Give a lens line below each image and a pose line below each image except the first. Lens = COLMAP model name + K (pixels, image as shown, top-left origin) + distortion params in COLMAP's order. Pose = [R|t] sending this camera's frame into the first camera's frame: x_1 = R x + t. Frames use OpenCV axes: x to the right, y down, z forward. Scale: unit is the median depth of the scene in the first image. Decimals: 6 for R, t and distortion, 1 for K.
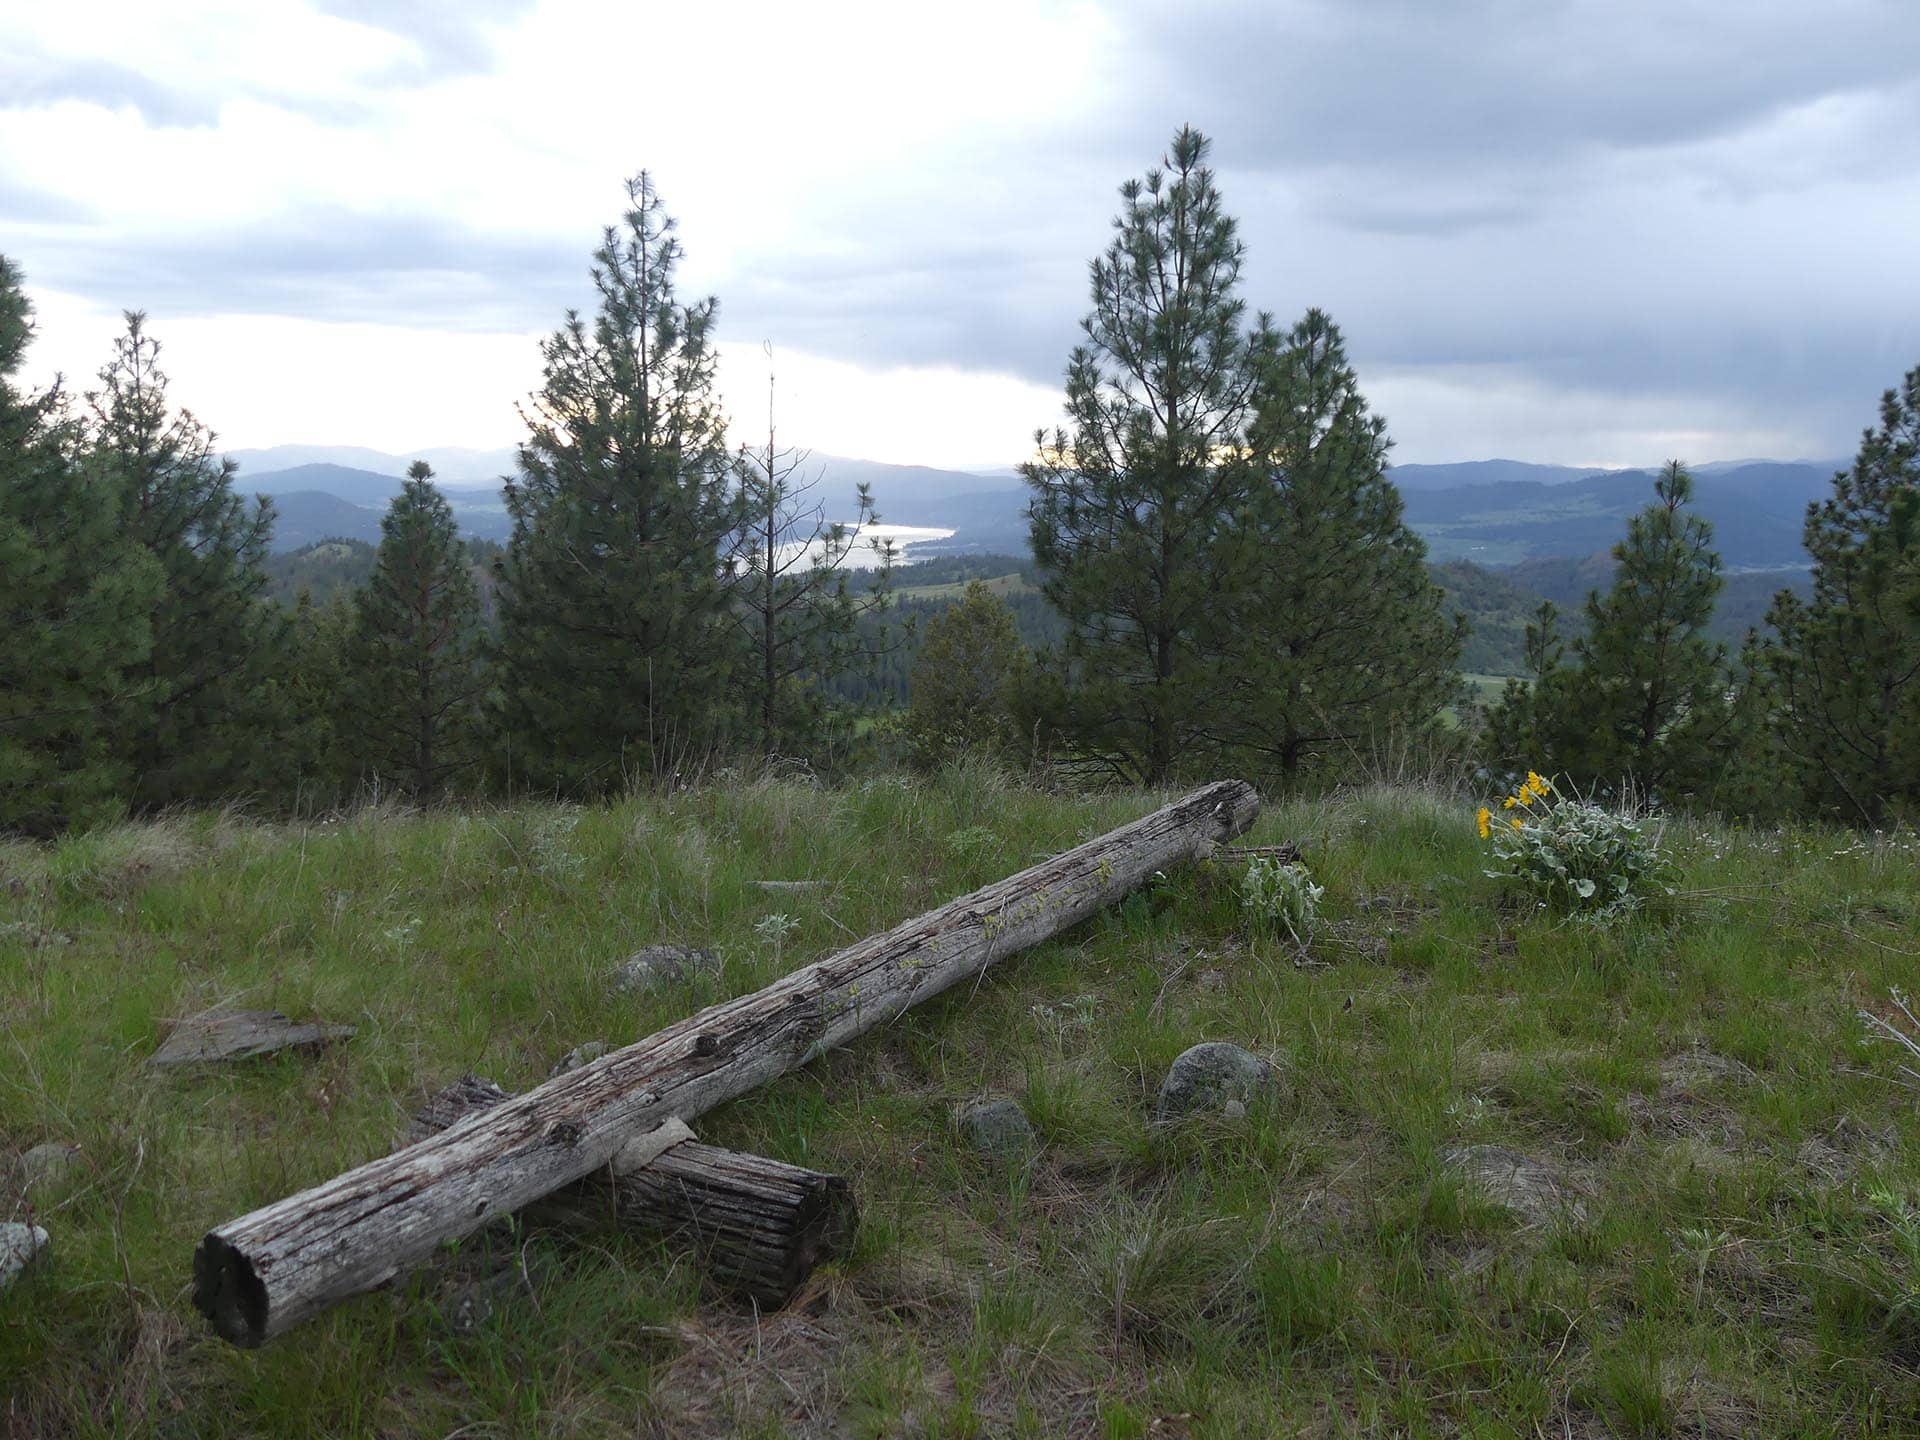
lens RADIAL K [[1434.8, 0, 946.9], [0, 1434.8, 718.4], [0, 0, 1]] dist [0.044158, 0.000693]
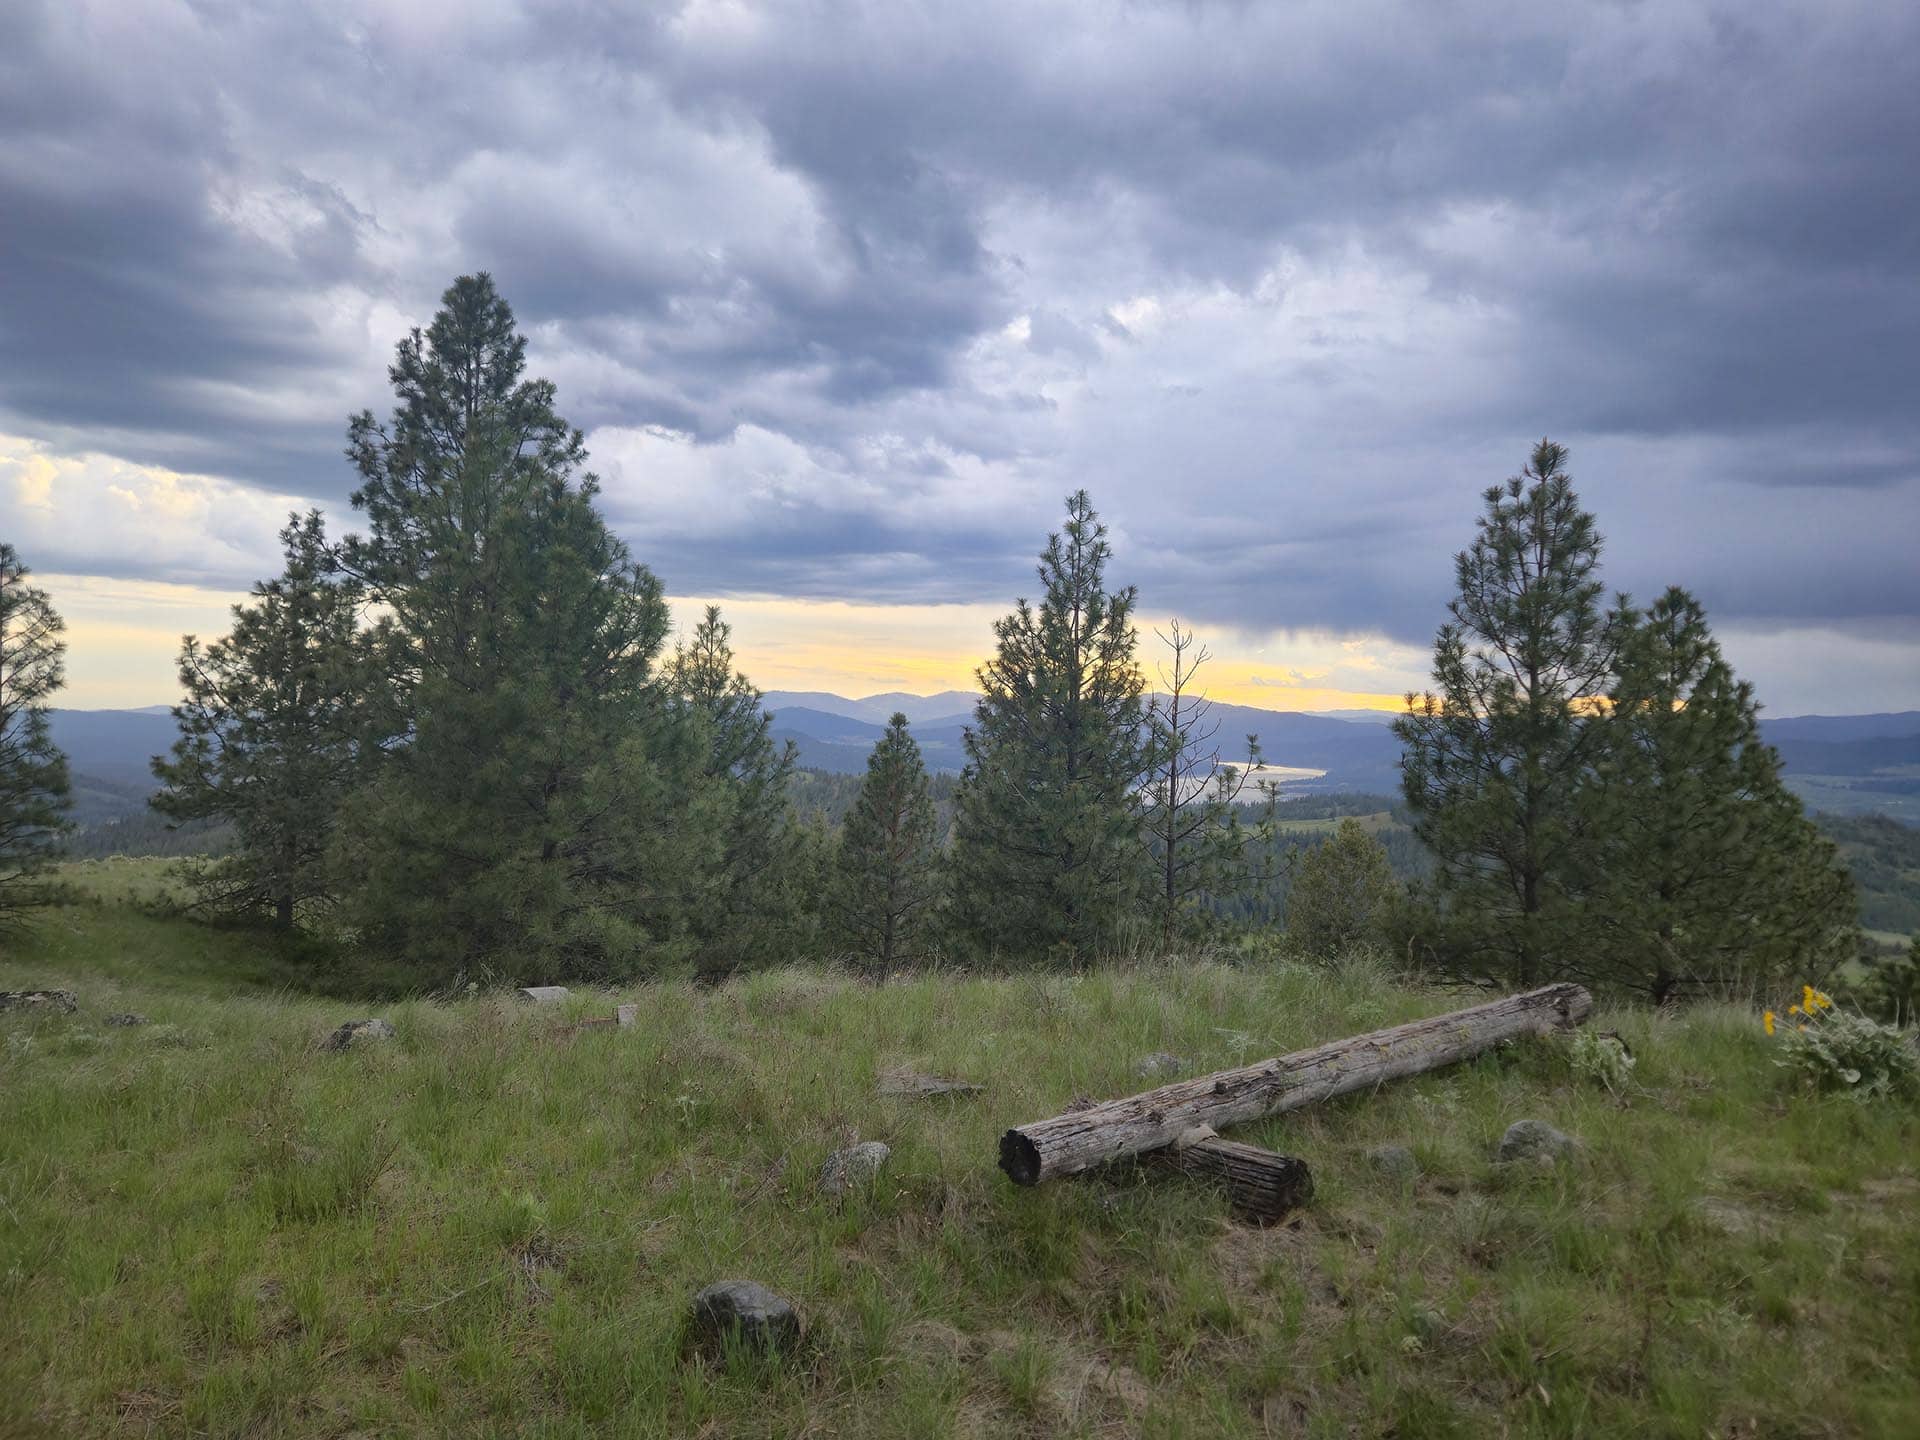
lens RADIAL K [[1295.9, 0, 979.1], [0, 1295.9, 717.6], [0, 0, 1]] dist [0.089455, -0.057383]
pose [[0.967919, 0.011025, -0.251020, -0.008094], [-0.052542, 0.985831, -0.159302, 0.007063], [0.245707, 0.167381, 0.954784, -0.102734]]
